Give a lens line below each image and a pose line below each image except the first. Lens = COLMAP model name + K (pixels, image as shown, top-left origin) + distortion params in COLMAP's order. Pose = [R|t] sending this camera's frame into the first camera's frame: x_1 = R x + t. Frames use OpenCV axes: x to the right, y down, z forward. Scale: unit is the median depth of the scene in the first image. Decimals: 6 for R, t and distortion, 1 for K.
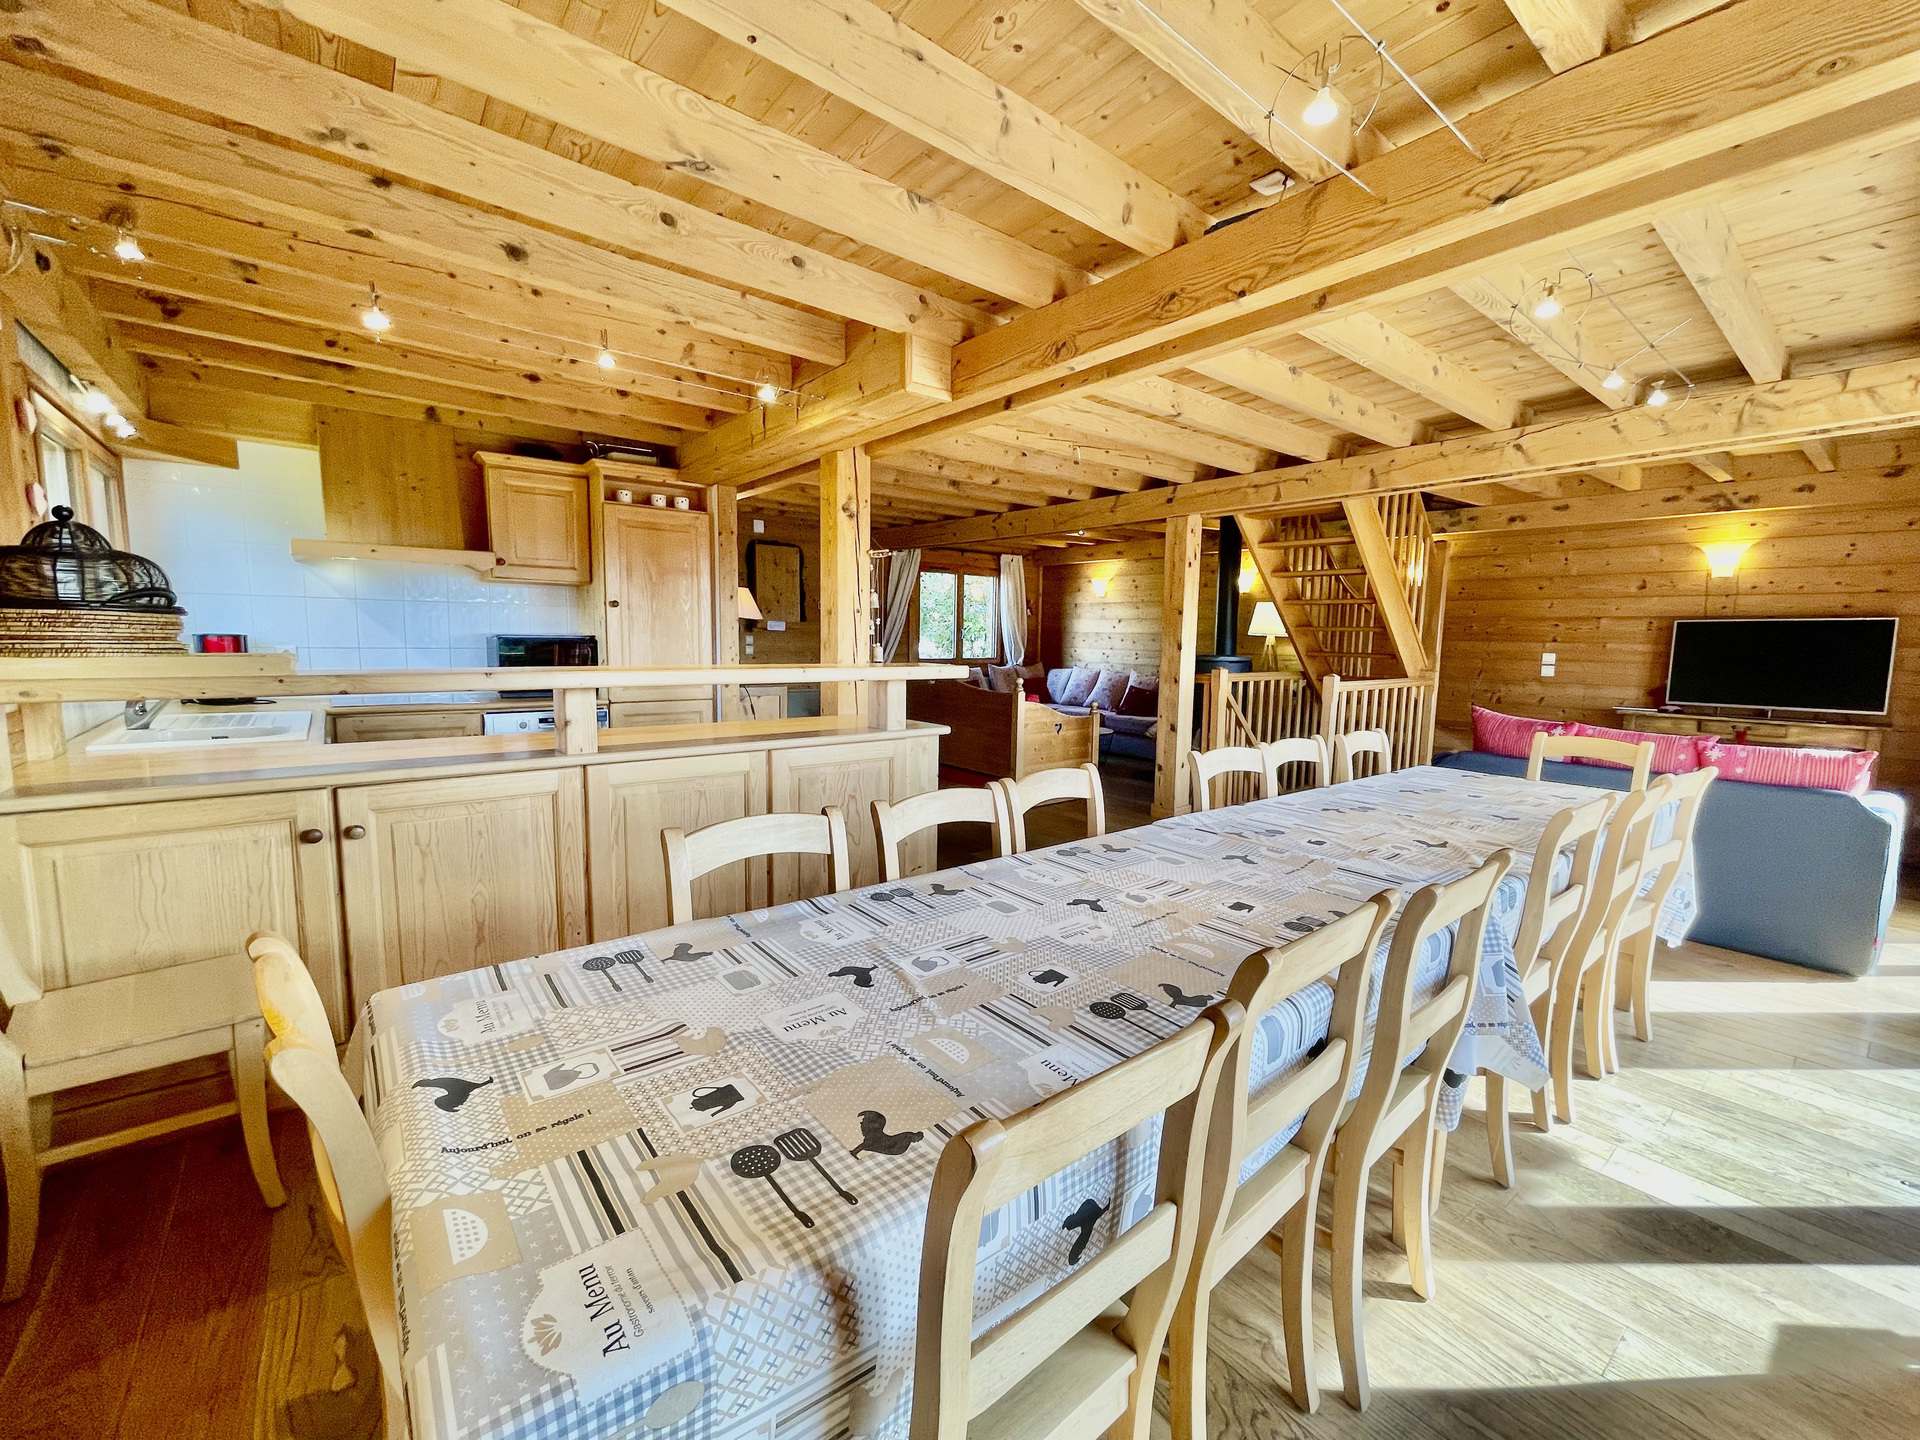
lens RADIAL K [[782.8, 0, 967.7], [0, 782.8, 720.9], [0, 0, 1]] dist [-0.001696, -0.000236]
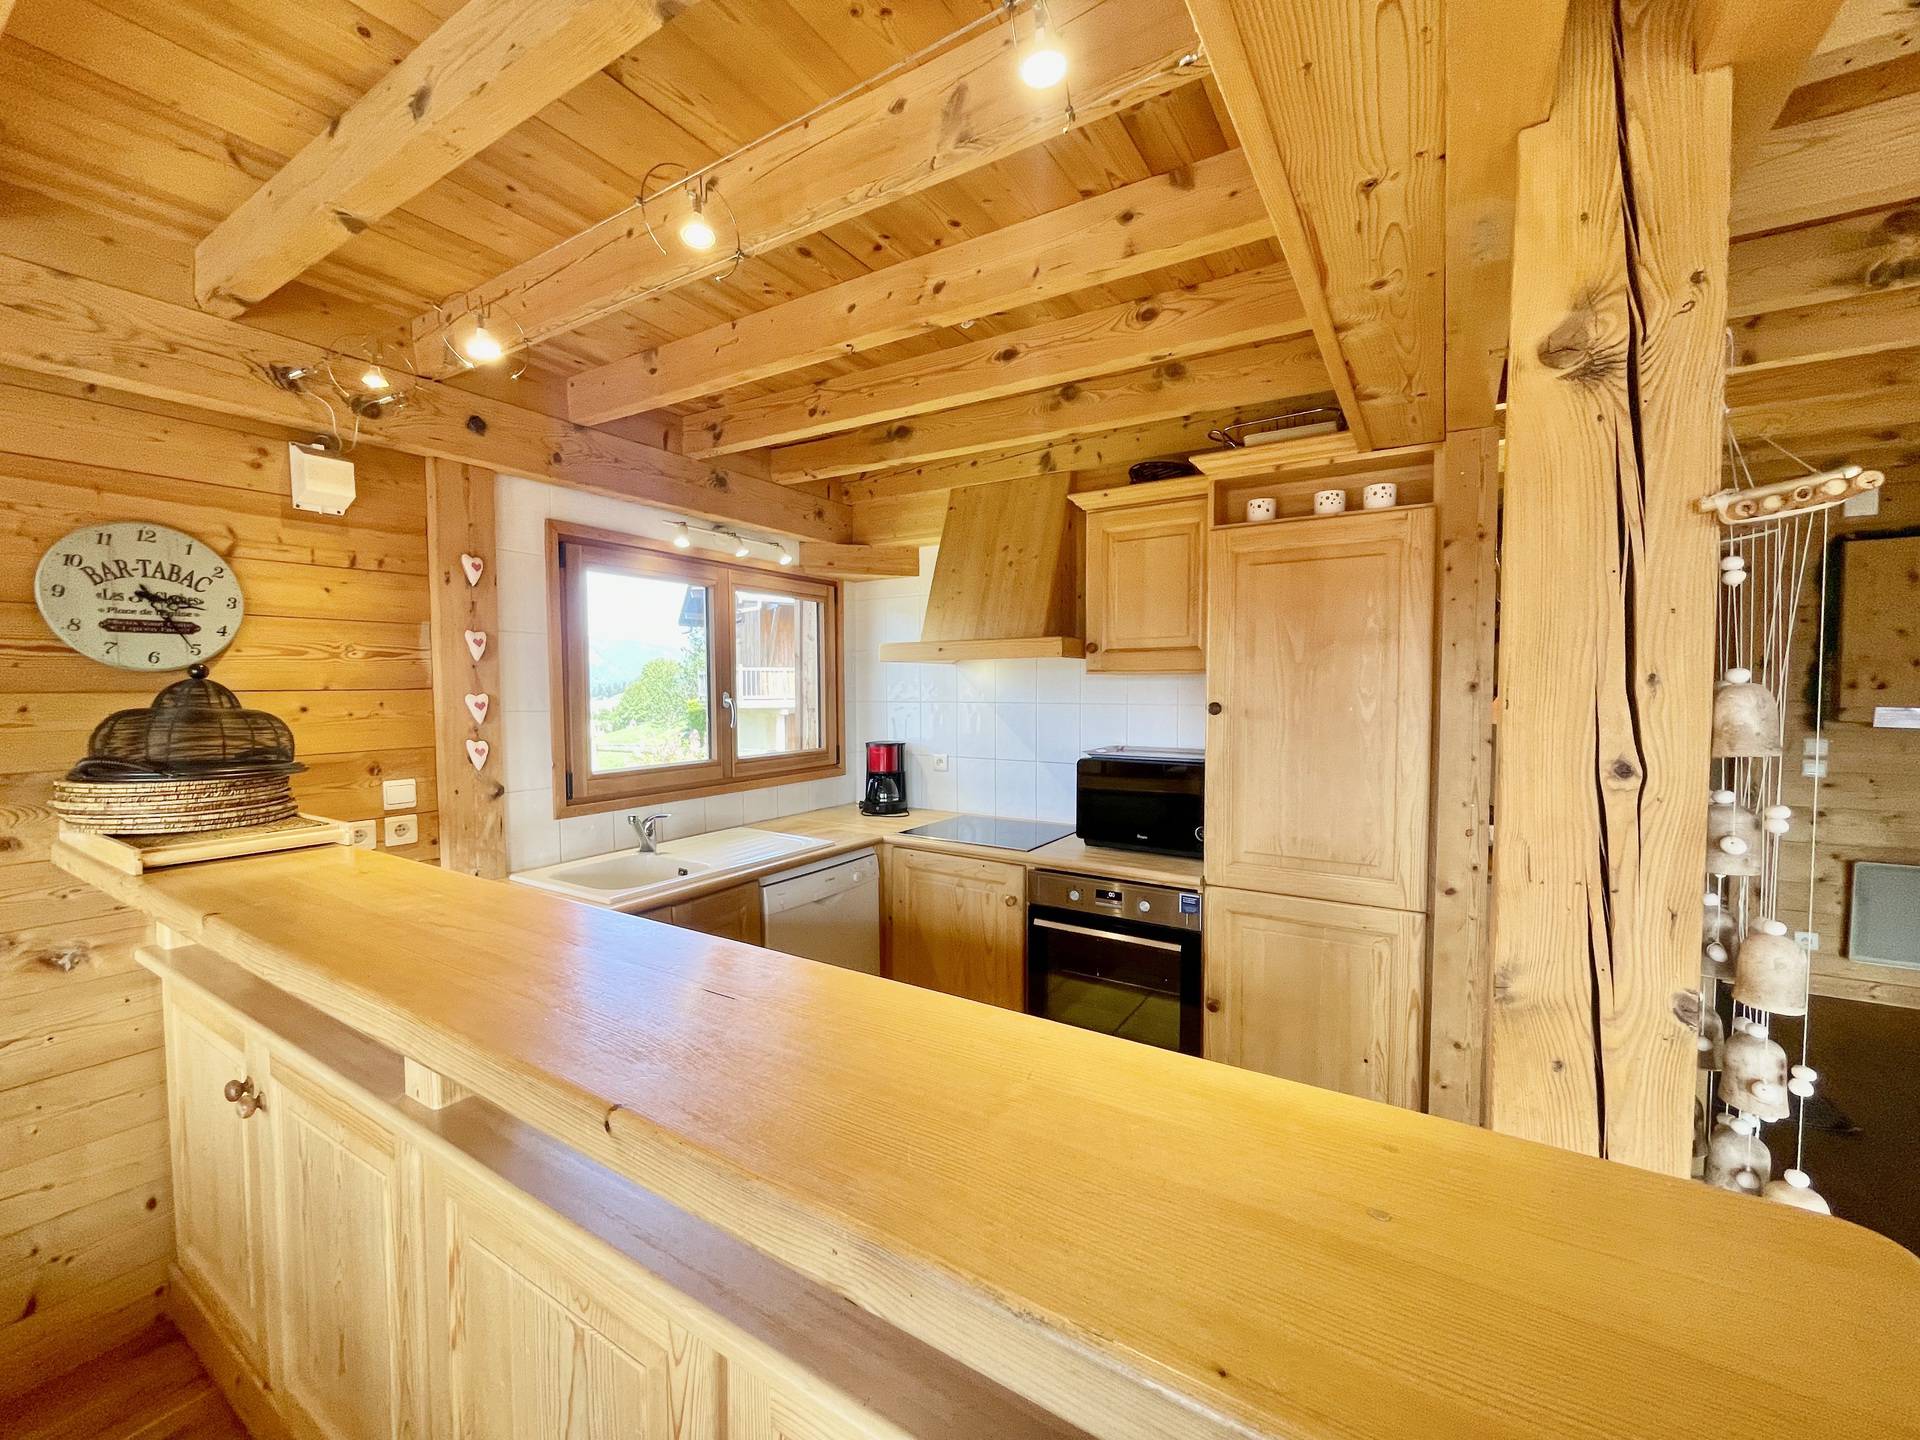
lens RADIAL K [[782.8, 0, 967.7], [0, 782.8, 720.9], [0, 0, 1]] dist [-0.001696, -0.000236]
pose [[0.316689, 0.020198, -0.948314, 0.015403], [-0.091477, 0.995763, -0.009340, -0.123604], [0.944108, 0.089707, 0.317195, 0.680449]]
